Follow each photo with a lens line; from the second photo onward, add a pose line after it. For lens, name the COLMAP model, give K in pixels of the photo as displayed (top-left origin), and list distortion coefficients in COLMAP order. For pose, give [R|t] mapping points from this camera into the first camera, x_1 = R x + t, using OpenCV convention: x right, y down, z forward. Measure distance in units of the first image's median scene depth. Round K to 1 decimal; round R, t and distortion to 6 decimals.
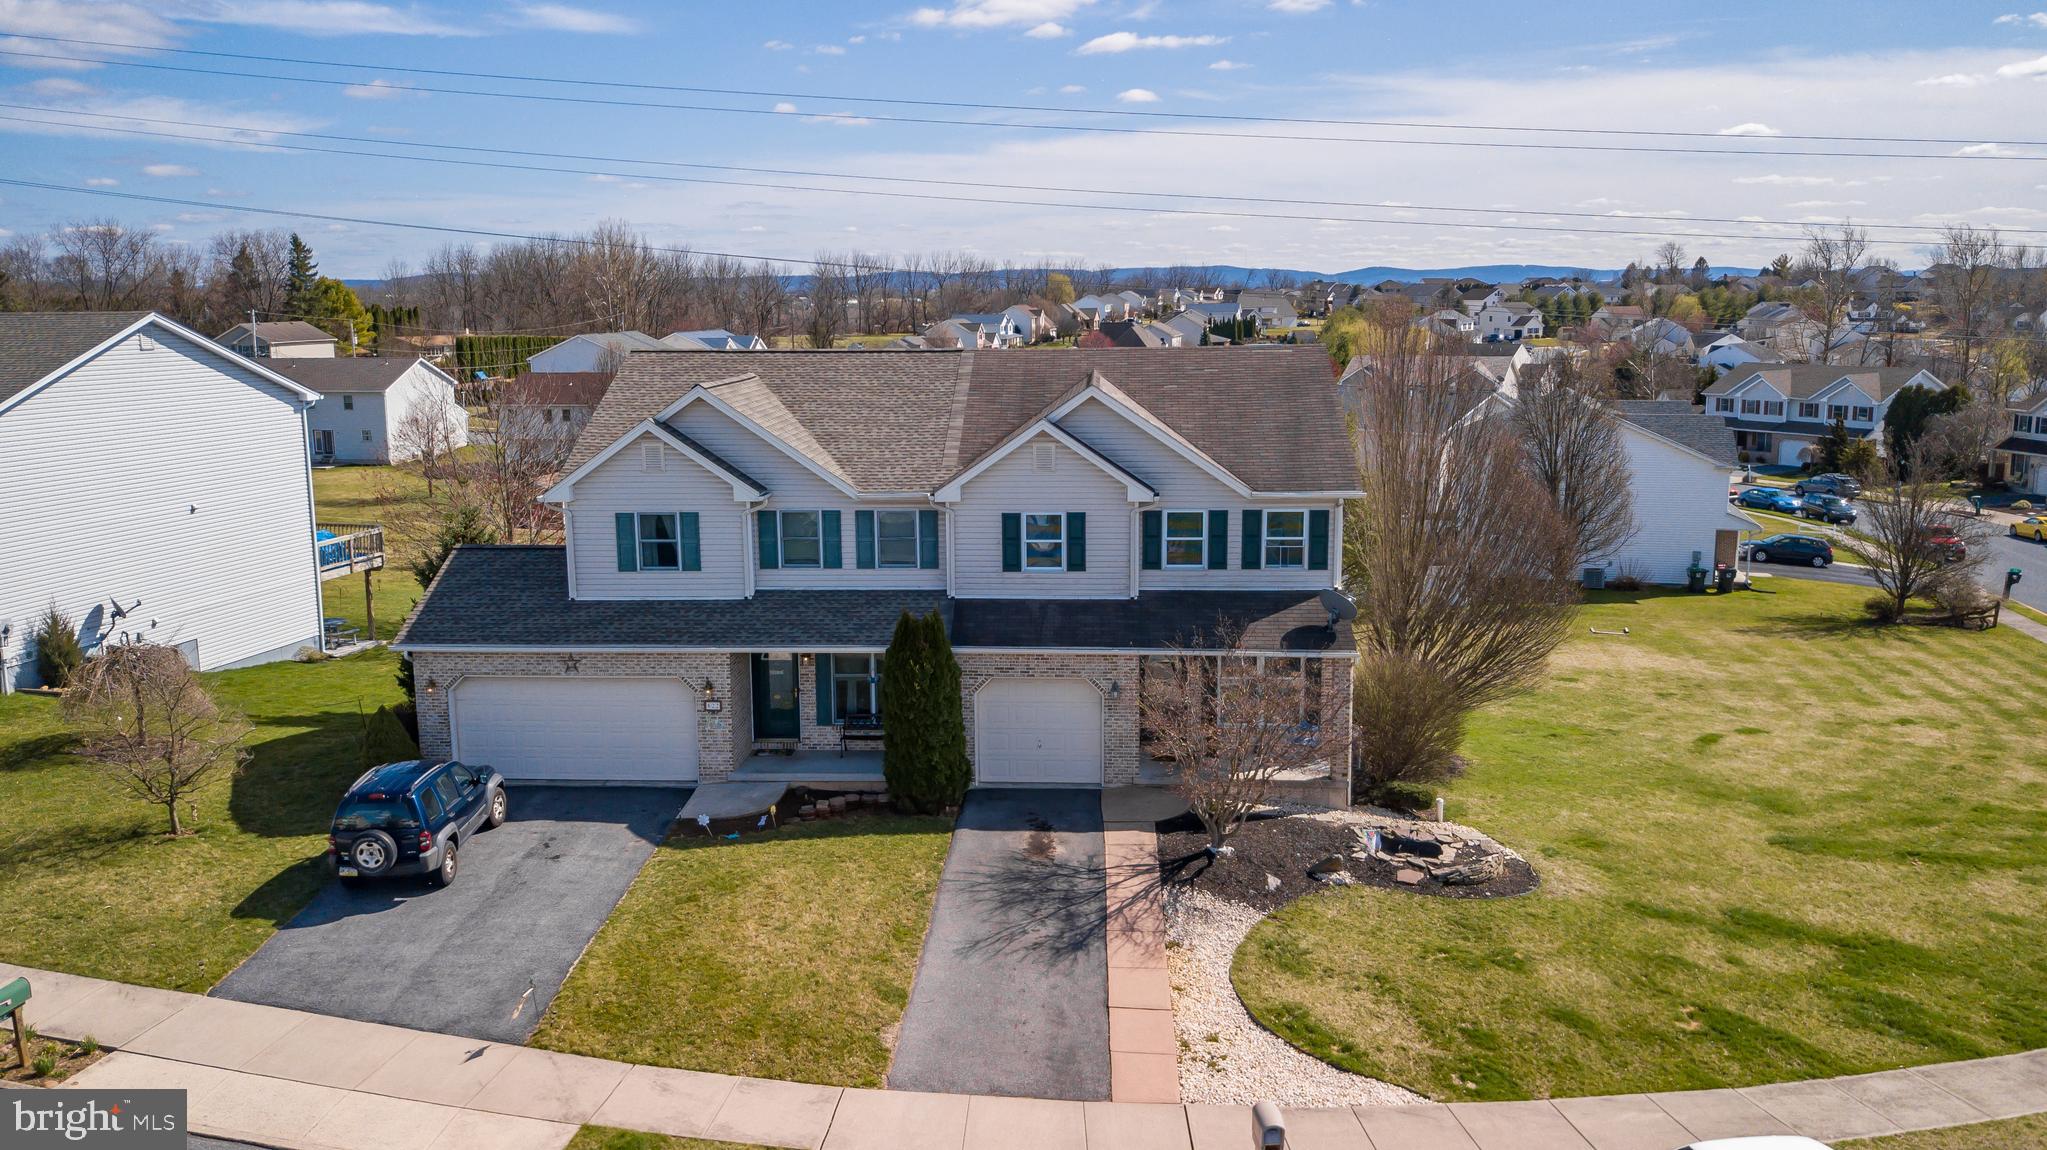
lens RADIAL K [[1560.3, 0, 1018.7], [0, 1560.3, 497.8], [0, 0, 1]] dist [0.118636, 0.000421]
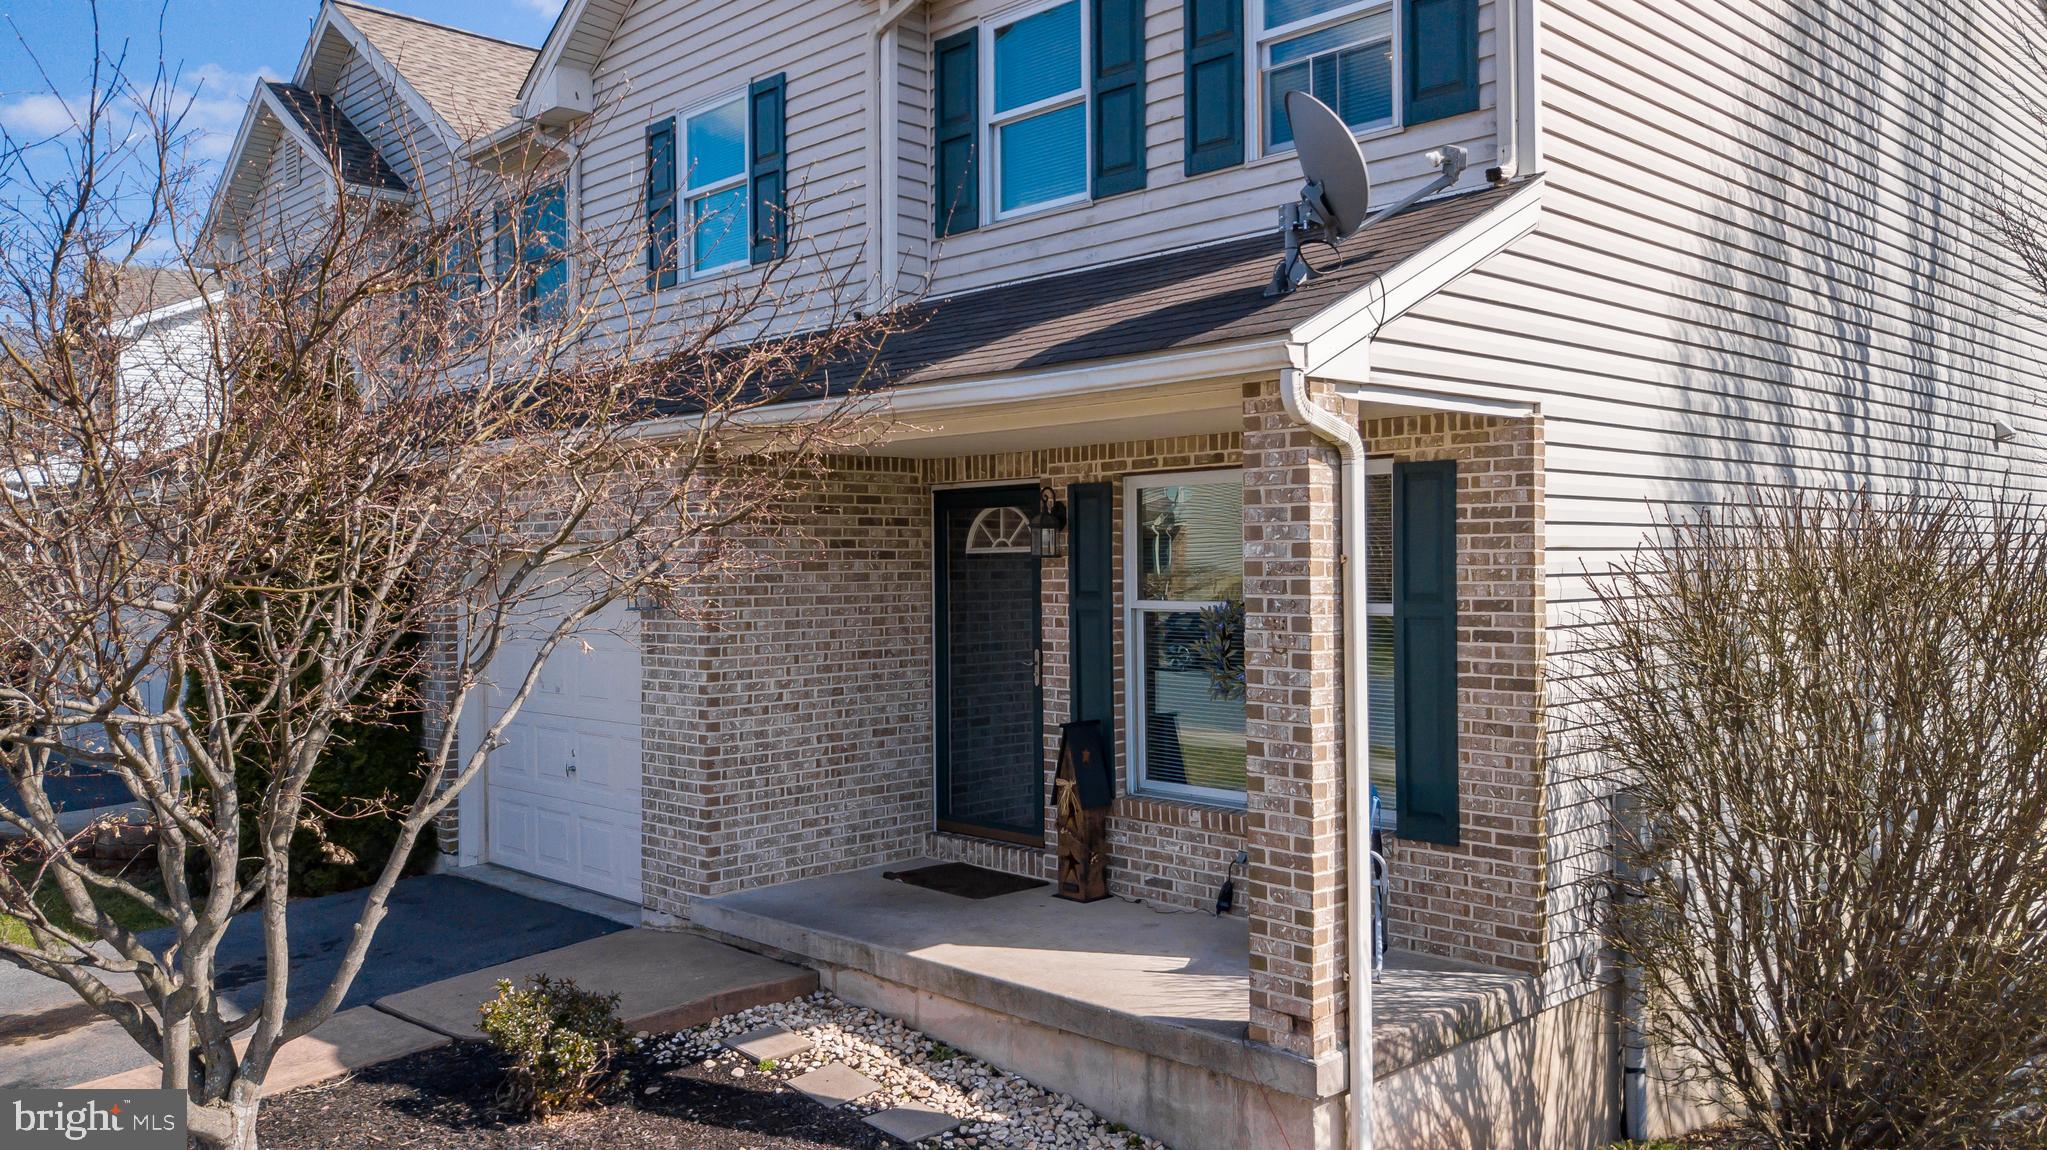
lens RADIAL K [[1589.4, 0, 1030.9], [0, 1589.4, 552.6], [0, 0, 1]] dist [-0.008836, 0.004201]
pose [[0.745049, -0.002883, -0.667004, 0.304461], [-0.085343, 0.991359, -0.099614, 0.138221], [0.661528, 0.131141, 0.738365, 0.812243]]
